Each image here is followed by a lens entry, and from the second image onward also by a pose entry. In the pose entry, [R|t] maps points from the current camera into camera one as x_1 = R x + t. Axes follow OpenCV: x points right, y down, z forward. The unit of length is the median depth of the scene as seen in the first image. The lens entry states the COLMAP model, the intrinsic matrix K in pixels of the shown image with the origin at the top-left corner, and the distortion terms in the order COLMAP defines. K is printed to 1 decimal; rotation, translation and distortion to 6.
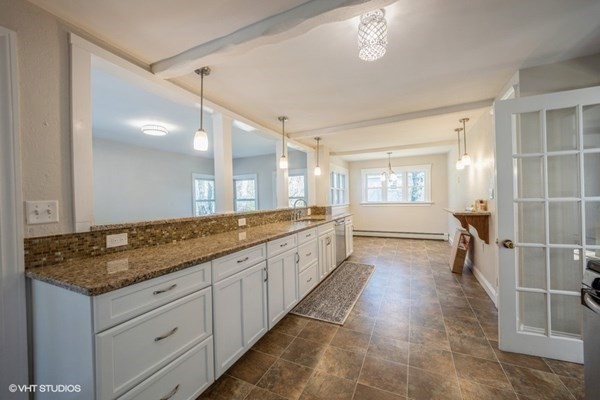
lens RADIAL K [[239.8, 0, 300.0], [0, 239.8, 200.0], [0, 0, 1]] dist [-0.001111, -0.000134]
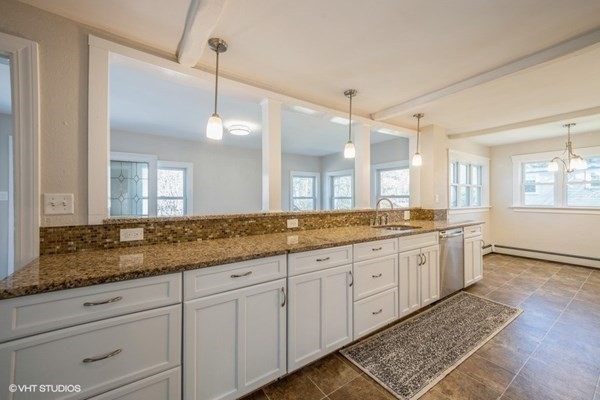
lens RADIAL K [[236.7, 0, 300.0], [0, 236.7, 200.0], [0, 0, 1]] dist [0.010853, -0.000198]
pose [[0.860731, 0.023832, -0.508501, 0.233199], [-0.020500, 0.999716, 0.012153, -0.002311], [0.508647, -0.000036, 0.860975, 0.335021]]
